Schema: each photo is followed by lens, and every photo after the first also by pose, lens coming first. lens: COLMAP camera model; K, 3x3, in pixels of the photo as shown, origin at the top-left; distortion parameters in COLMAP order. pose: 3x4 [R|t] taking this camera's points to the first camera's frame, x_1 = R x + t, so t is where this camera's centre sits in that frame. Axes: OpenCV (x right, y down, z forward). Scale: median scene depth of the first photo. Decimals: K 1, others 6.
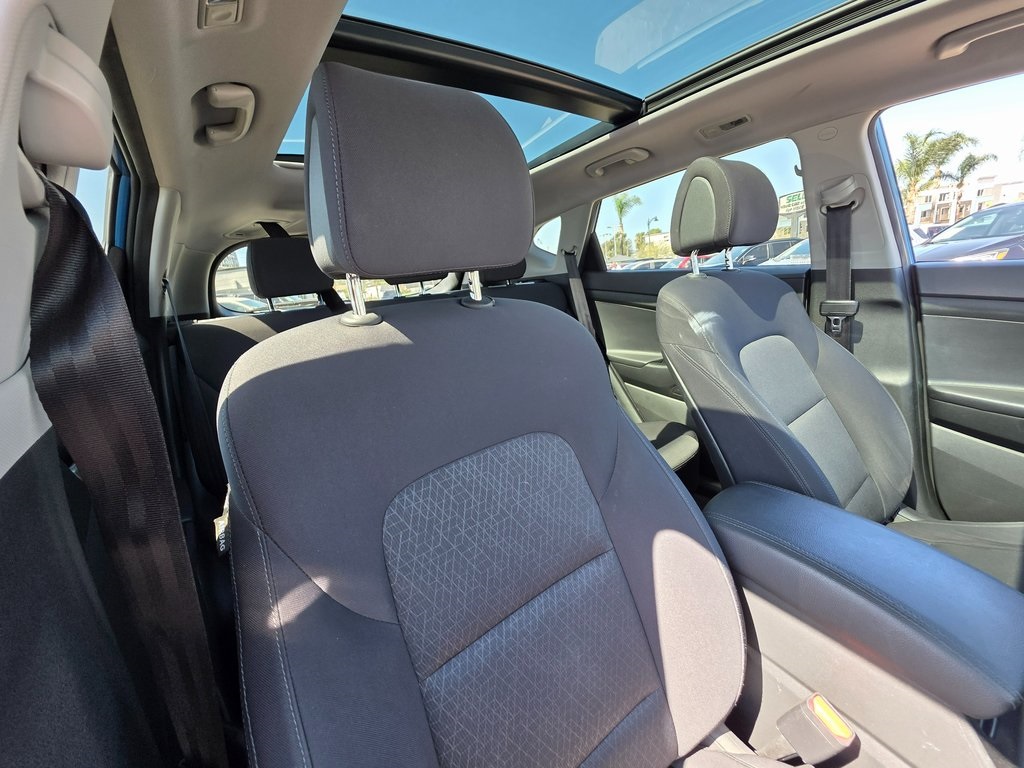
lens RADIAL K [[412.3, 0, 518.7], [0, 412.3, 386.0], [0, 0, 1]] dist [0.001838, 0.000622]
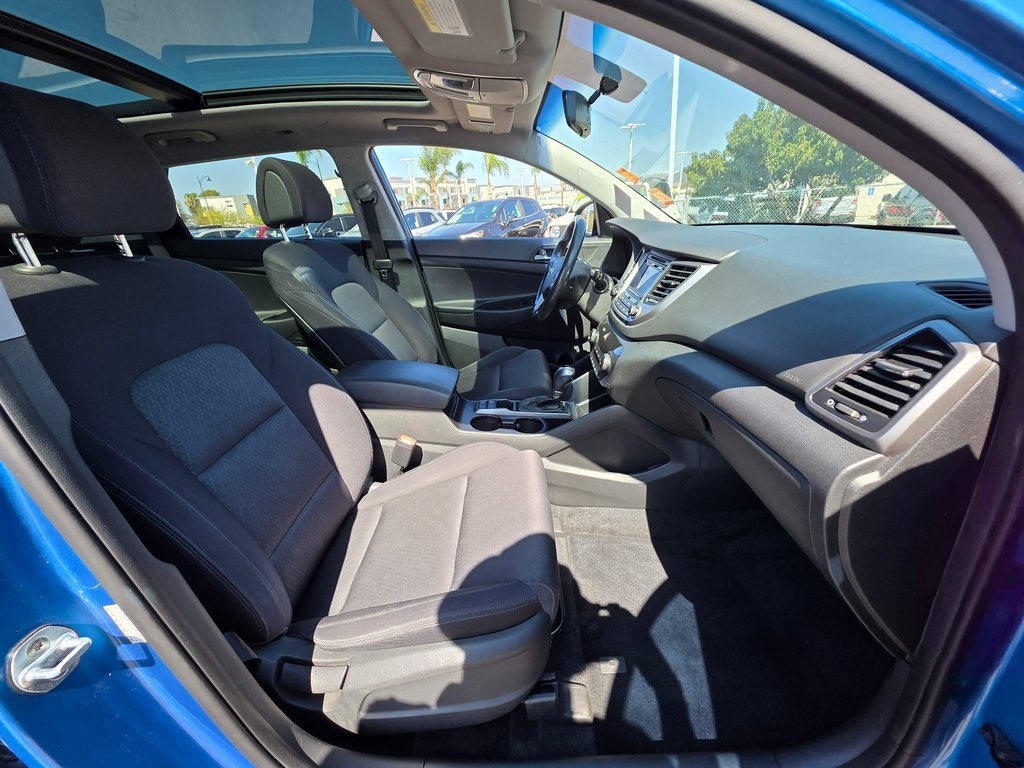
lens RADIAL K [[412.3, 0, 518.7], [0, 412.3, 386.0], [0, 0, 1]] dist [0.001838, 0.000622]
pose [[0.622531, -0.243716, 0.743678, -0.237017], [0.196385, 0.968515, 0.153006, 0.140348], [-0.757554, 0.050796, 0.650794, -0.472101]]
